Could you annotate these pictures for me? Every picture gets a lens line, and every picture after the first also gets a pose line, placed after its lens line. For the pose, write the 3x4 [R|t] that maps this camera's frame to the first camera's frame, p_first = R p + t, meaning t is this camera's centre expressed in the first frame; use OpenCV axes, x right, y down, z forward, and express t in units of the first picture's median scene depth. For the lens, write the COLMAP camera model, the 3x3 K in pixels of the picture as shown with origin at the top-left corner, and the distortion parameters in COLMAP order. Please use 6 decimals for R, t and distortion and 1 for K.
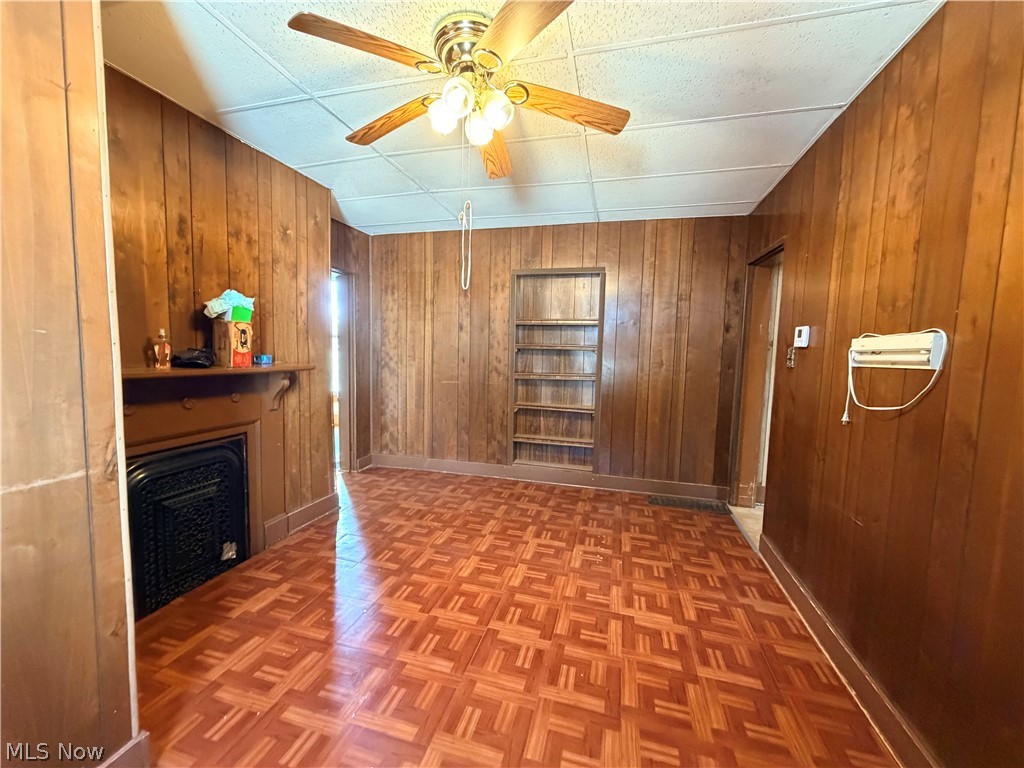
lens RADIAL K [[408.3, 0, 509.4], [0, 408.3, 383.8], [0, 0, 1]] dist [-0.002054, -0.000083]
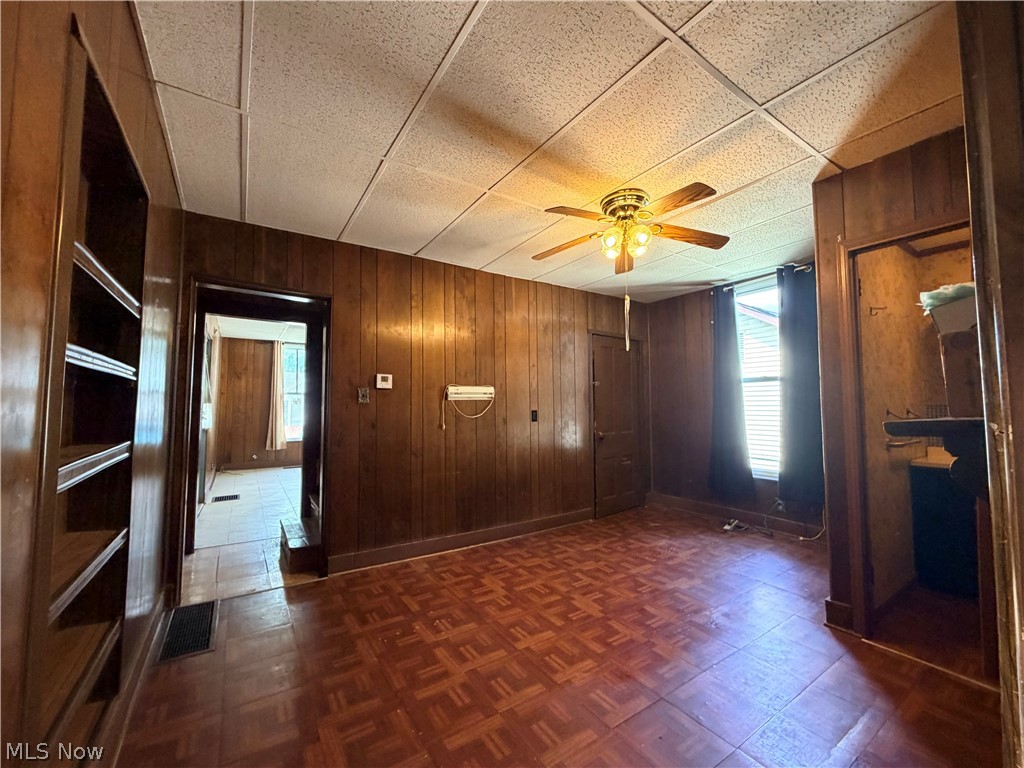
lens RADIAL K [[408.3, 0, 509.4], [0, 408.3, 383.8], [0, 0, 1]] dist [-0.002054, -0.000083]
pose [[-0.753846, 0.015171, 0.656876, -0.598528], [0.039216, 0.998990, 0.021933, -0.129677], [-0.655880, 0.042294, -0.753679, 1.905270]]
